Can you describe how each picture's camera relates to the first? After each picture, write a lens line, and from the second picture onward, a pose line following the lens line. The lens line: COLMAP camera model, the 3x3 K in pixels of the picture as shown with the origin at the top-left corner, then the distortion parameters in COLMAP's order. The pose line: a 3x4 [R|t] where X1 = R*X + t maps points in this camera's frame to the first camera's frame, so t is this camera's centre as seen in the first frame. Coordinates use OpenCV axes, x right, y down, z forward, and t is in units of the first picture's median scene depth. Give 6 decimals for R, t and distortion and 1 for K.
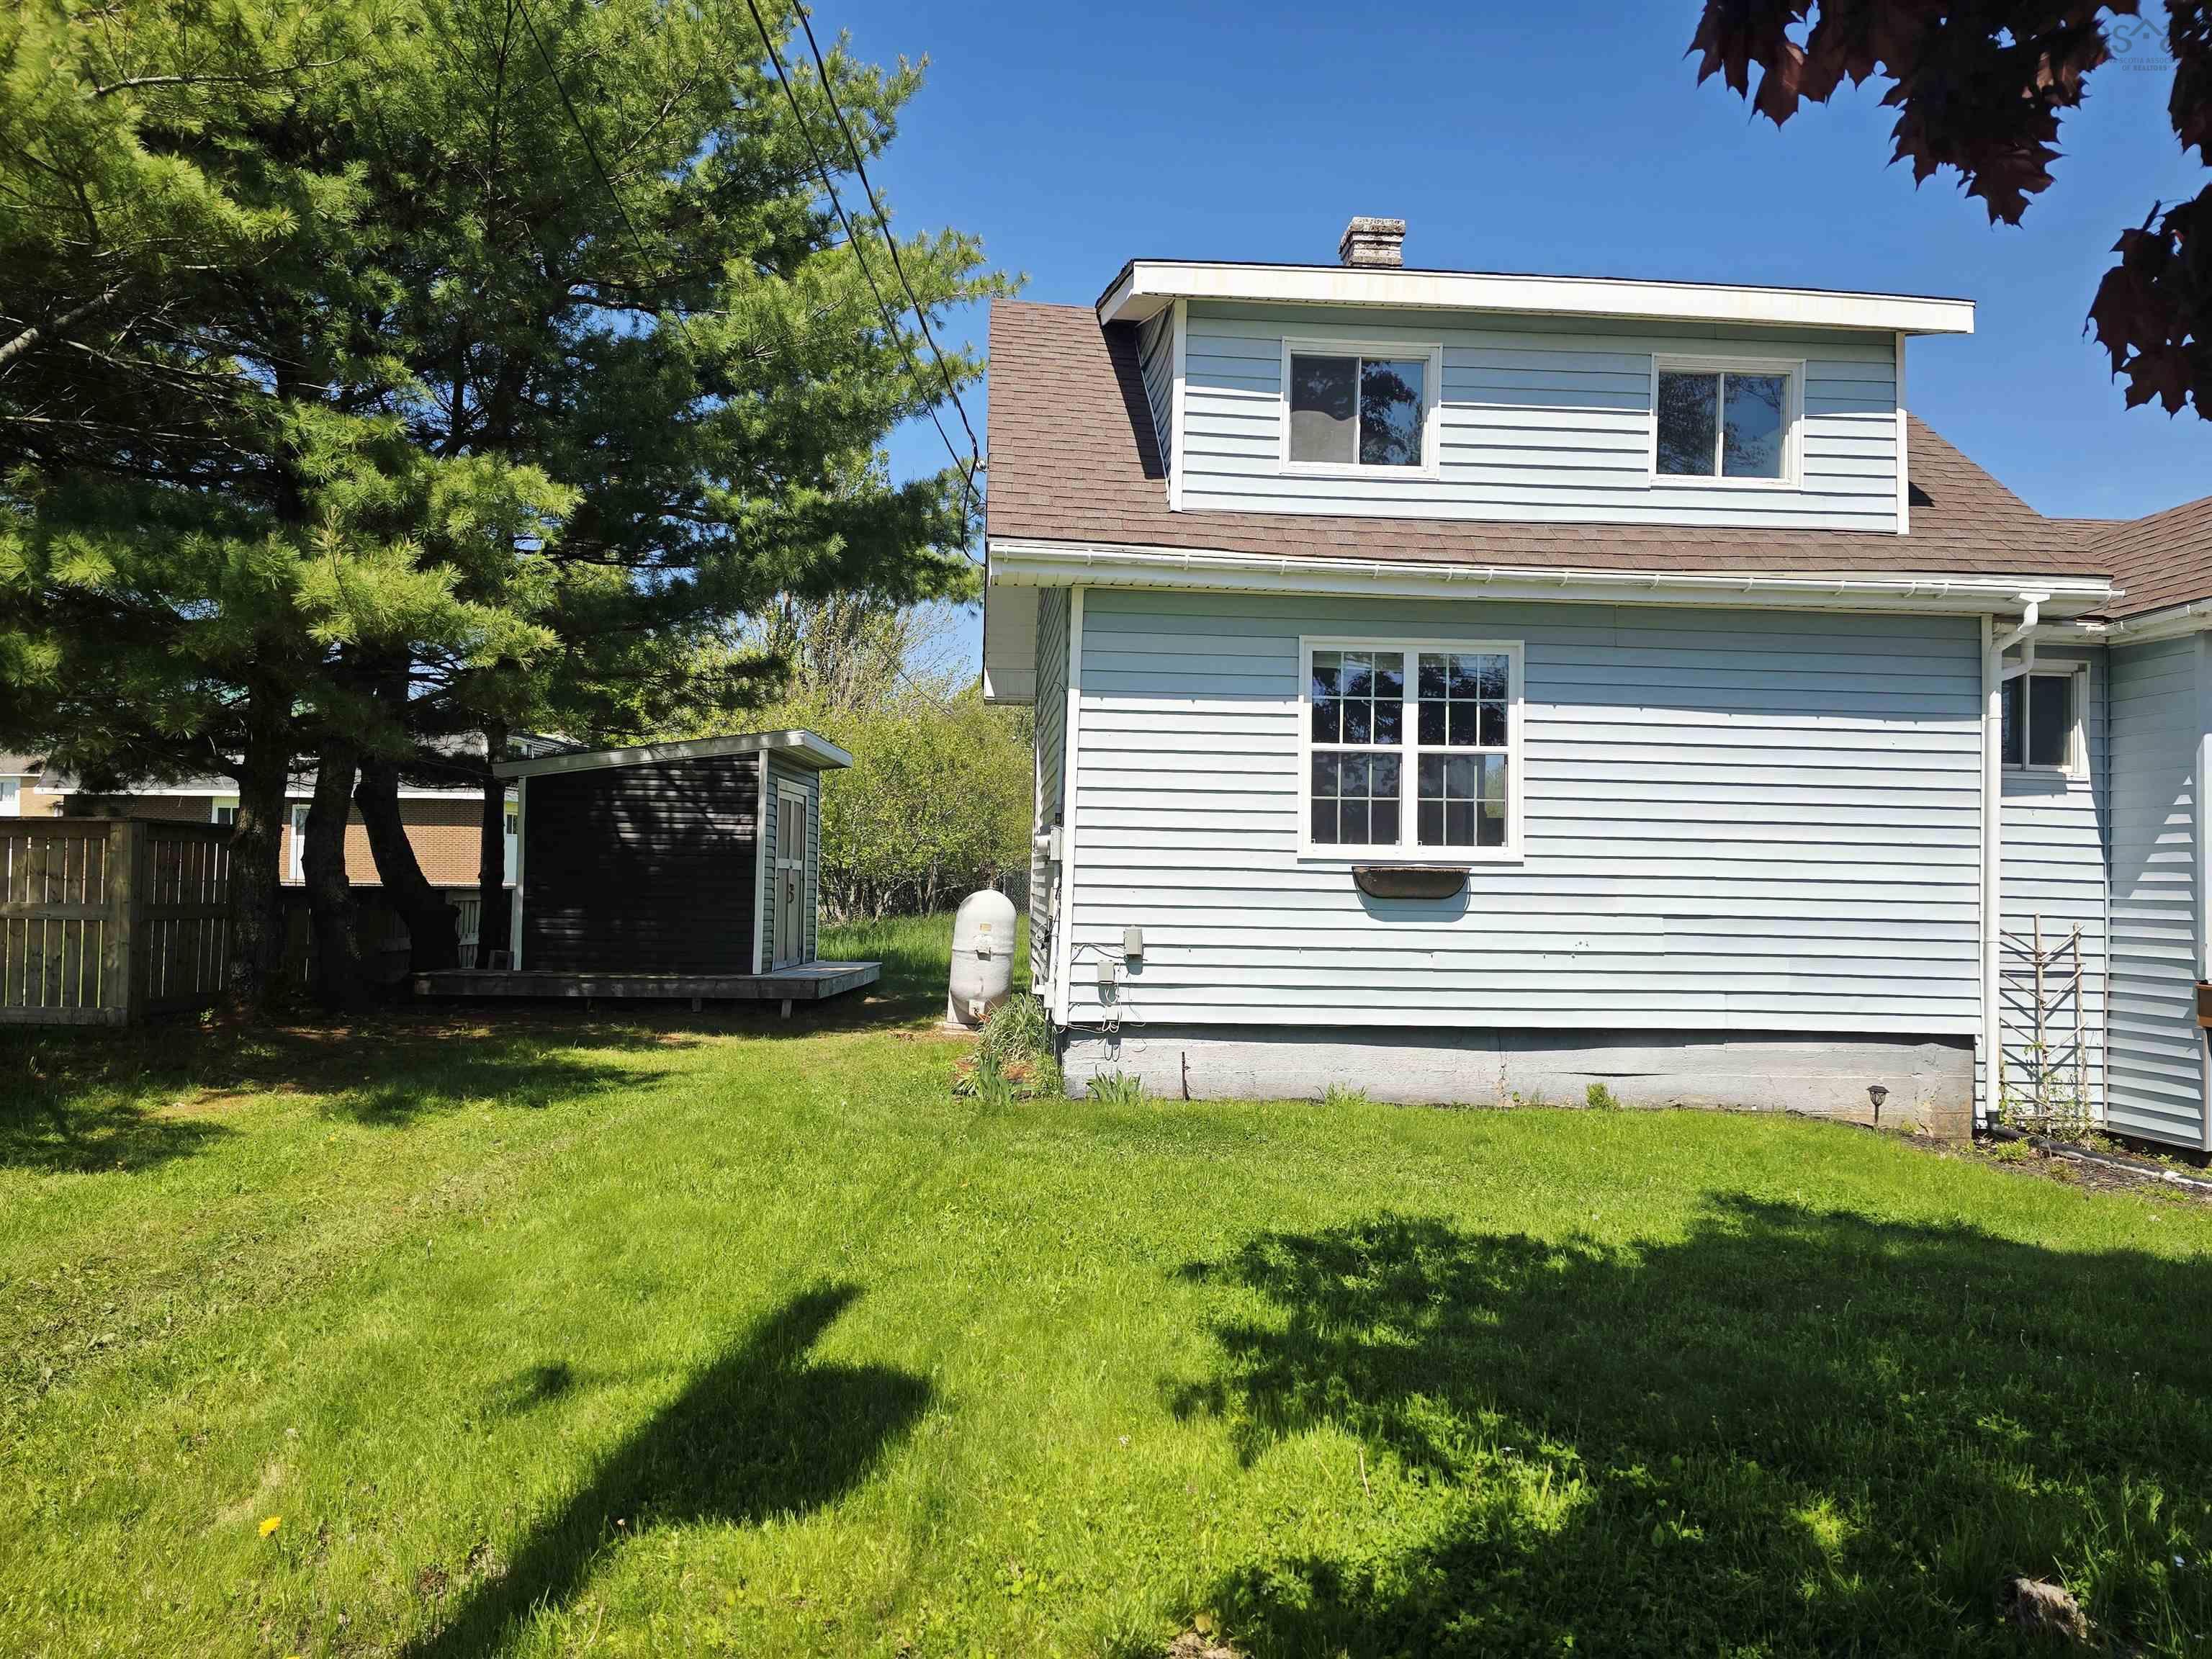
lens RADIAL K [[1488.3, 0, 1113.8], [0, 1488.3, 834.2], [0, 0, 1]] dist [0.087569, -0.110971]
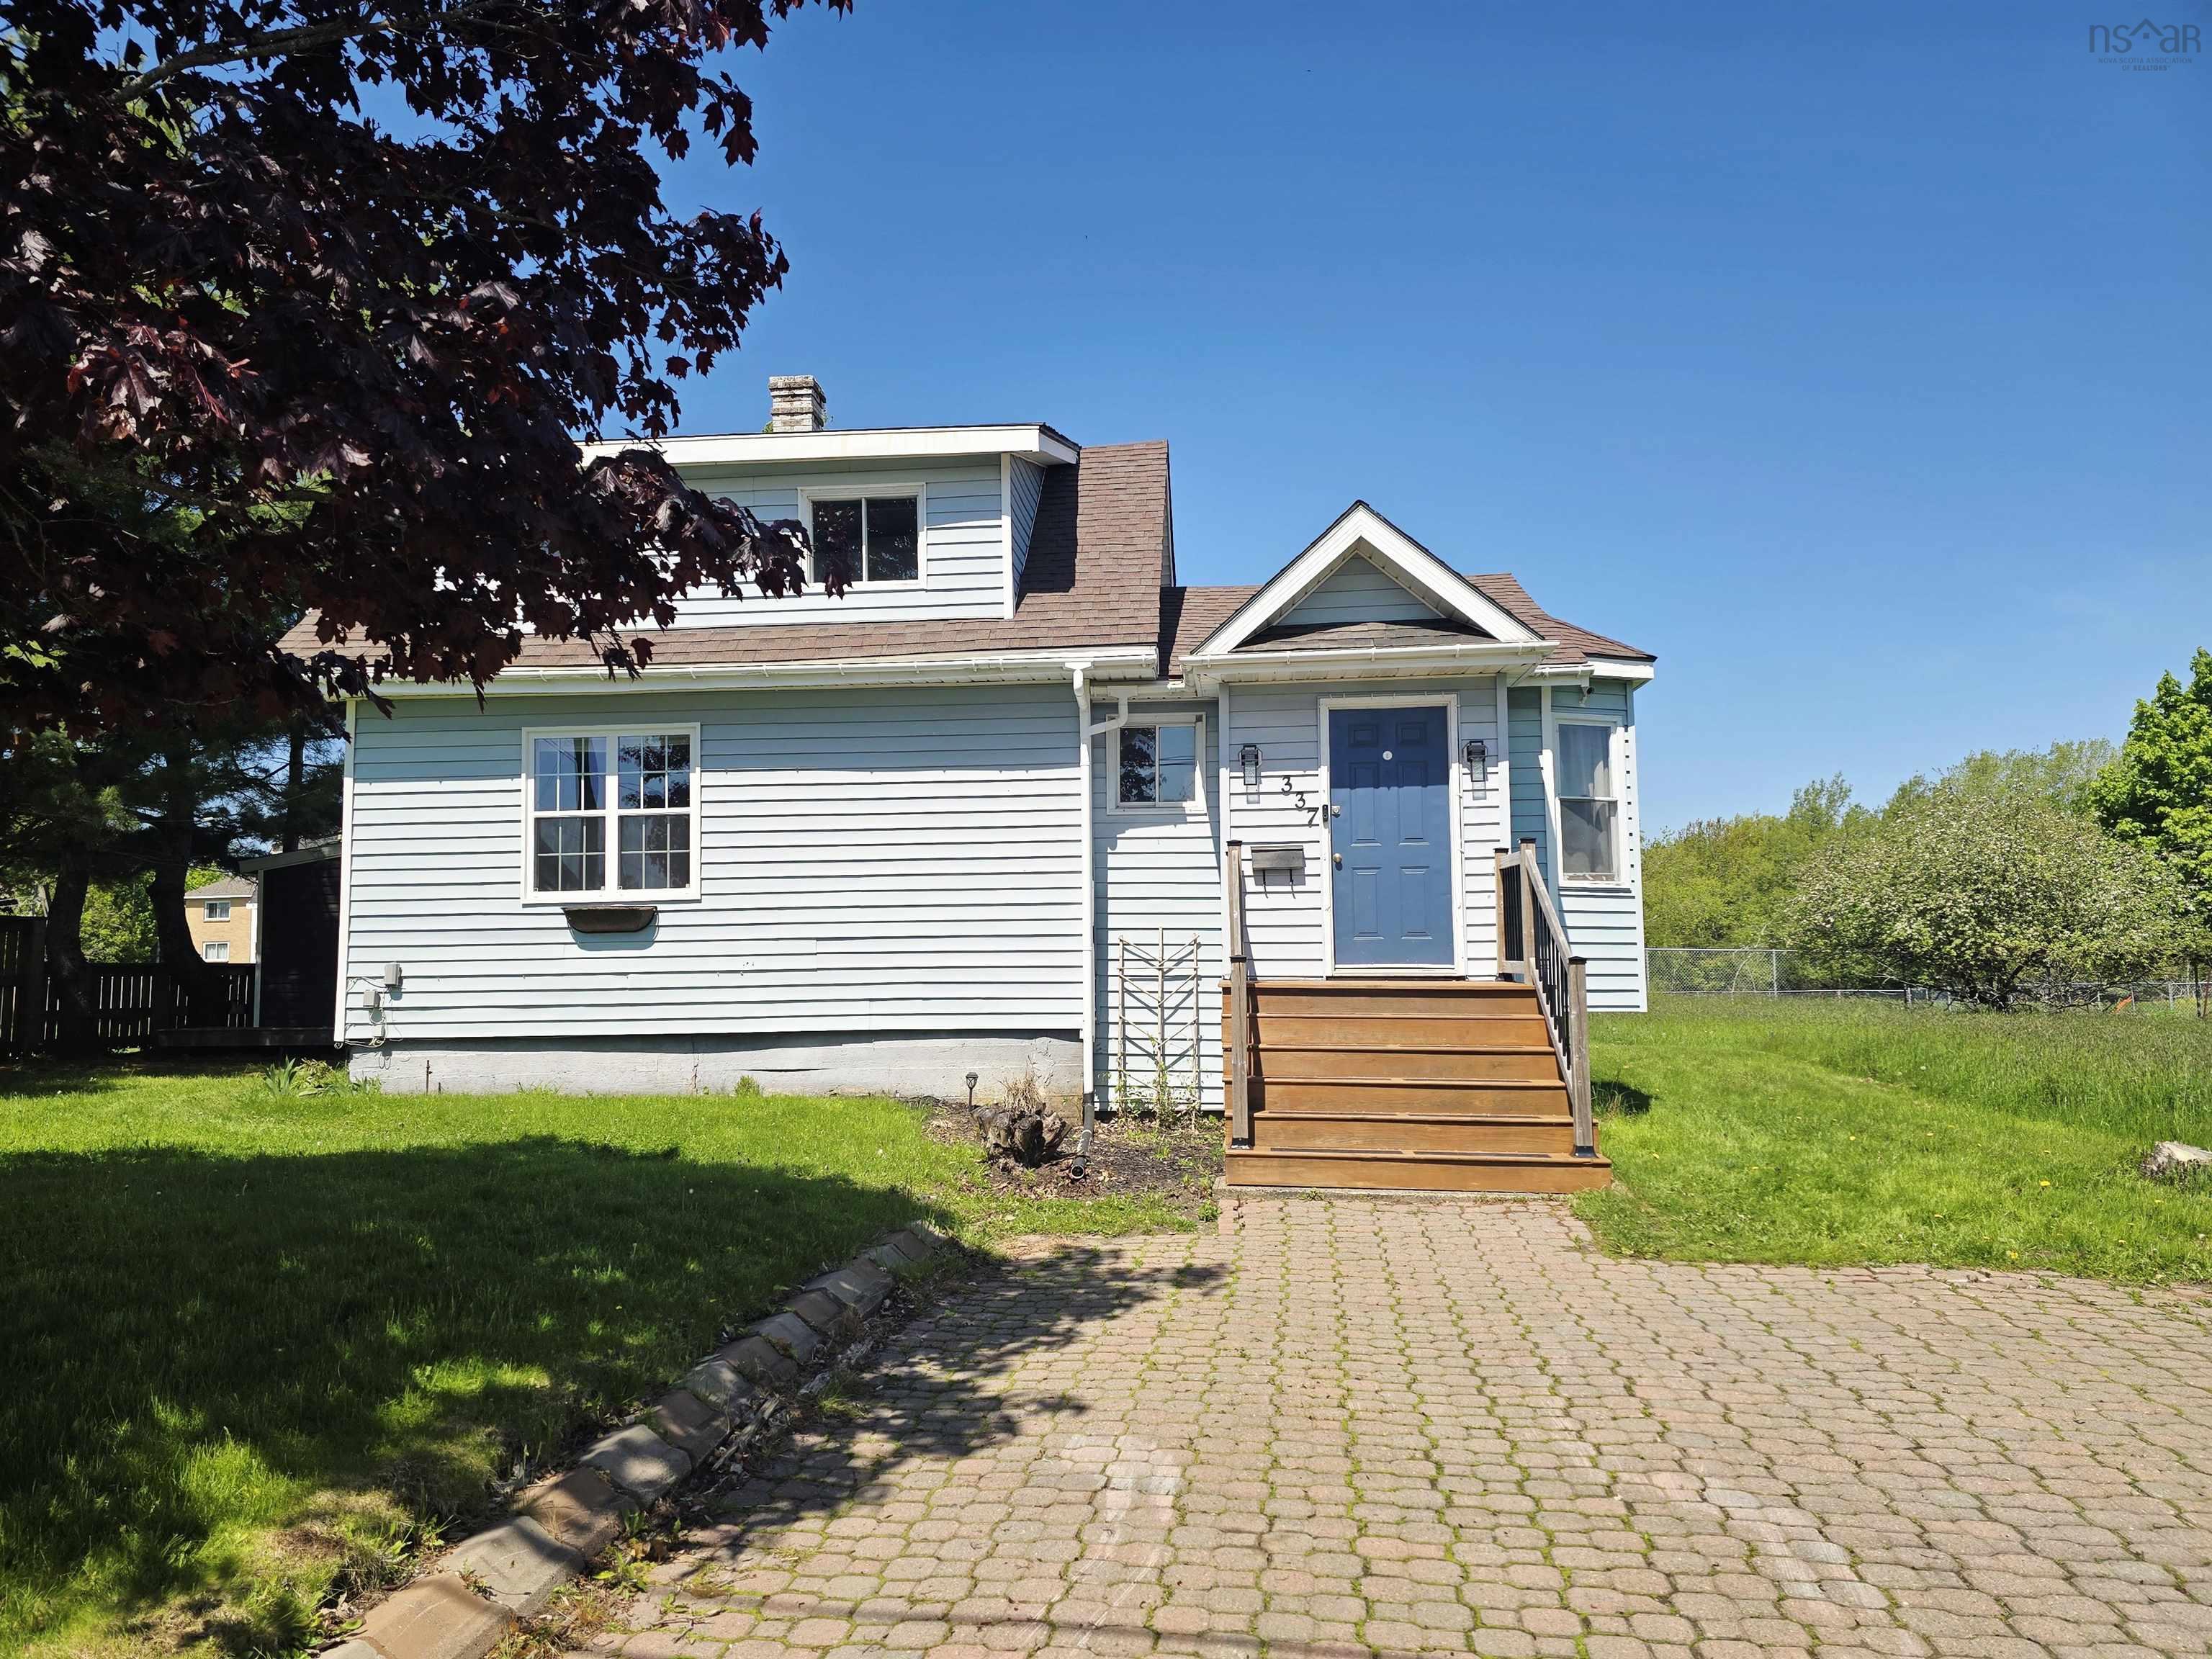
lens RADIAL K [[1488.3, 0, 1113.8], [0, 1488.3, 834.2], [0, 0, 1]] dist [0.087569, -0.110971]
pose [[0.984968, -0.045914, -0.166526, 0.816519], [0.036934, 0.997712, -0.056629, 0.047451], [0.168745, 0.049628, 0.984410, -0.165278]]
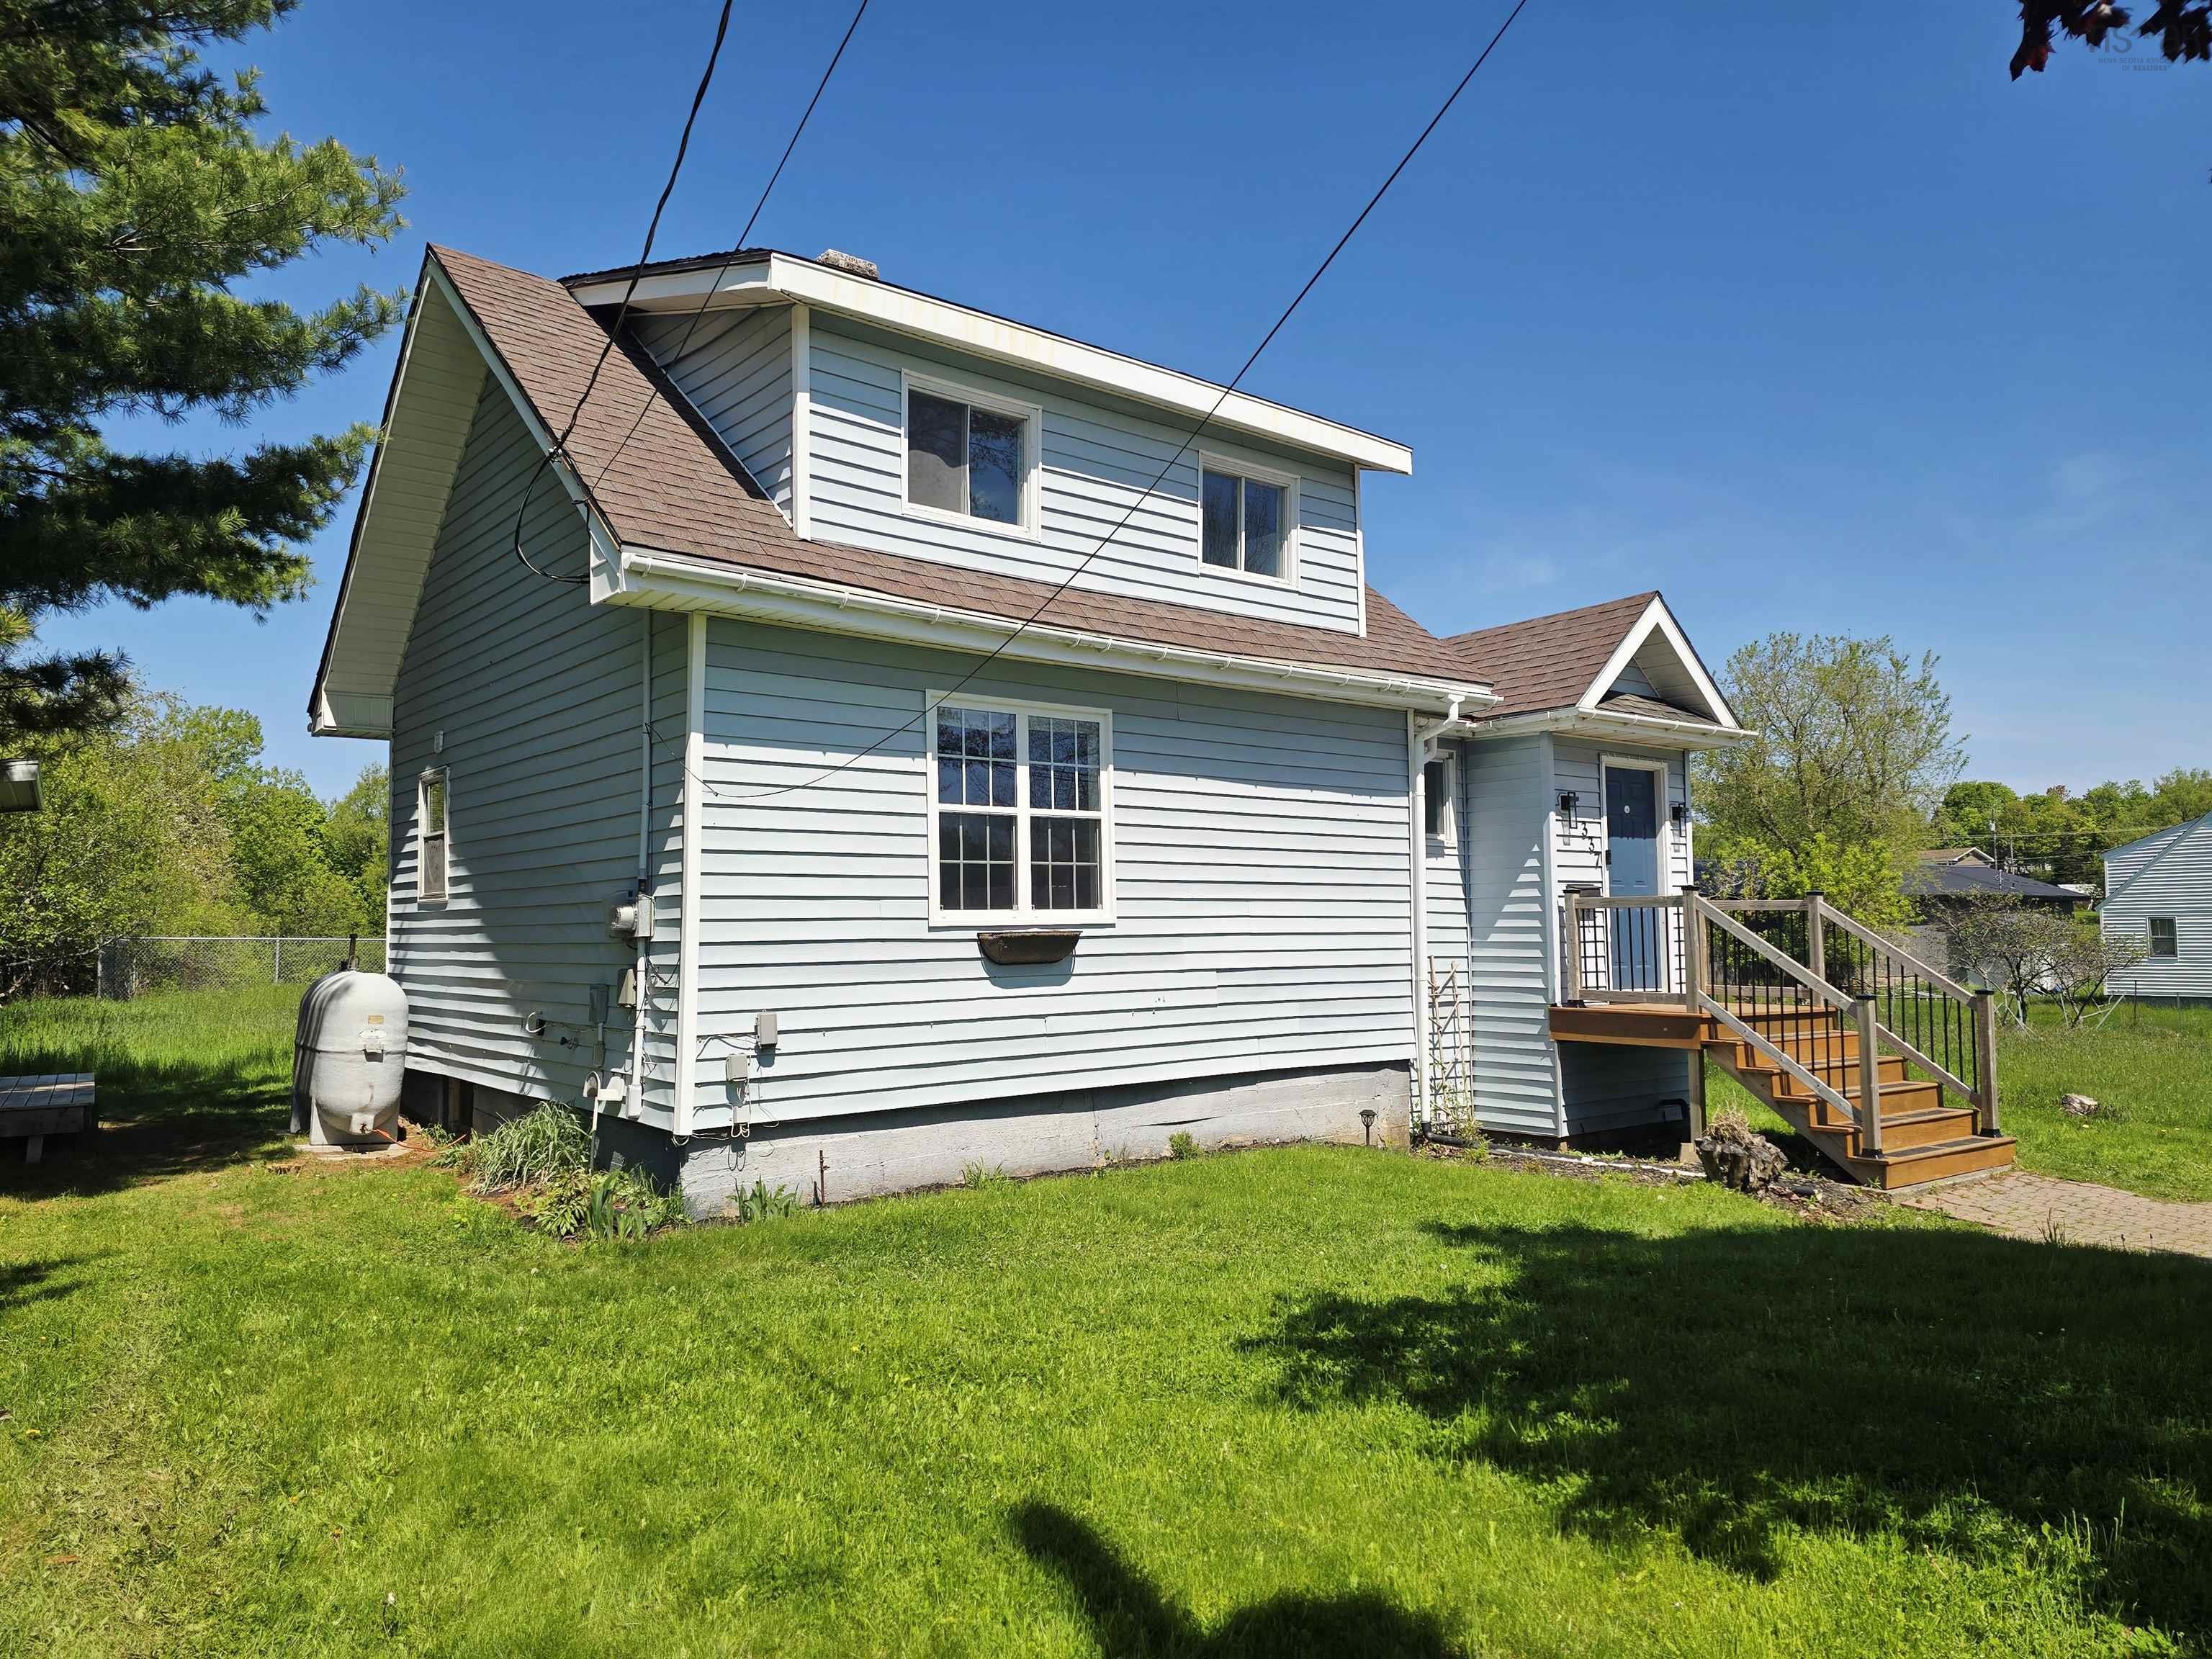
lens RADIAL K [[1488.3, 0, 1113.8], [0, 1488.3, 834.2], [0, 0, 1]] dist [0.087569, -0.110971]
pose [[0.817271, 0.009573, 0.576175, -0.315020], [0.006680, 0.999637, -0.026084, -0.016245], [-0.576215, 0.025167, 0.816910, 0.167335]]
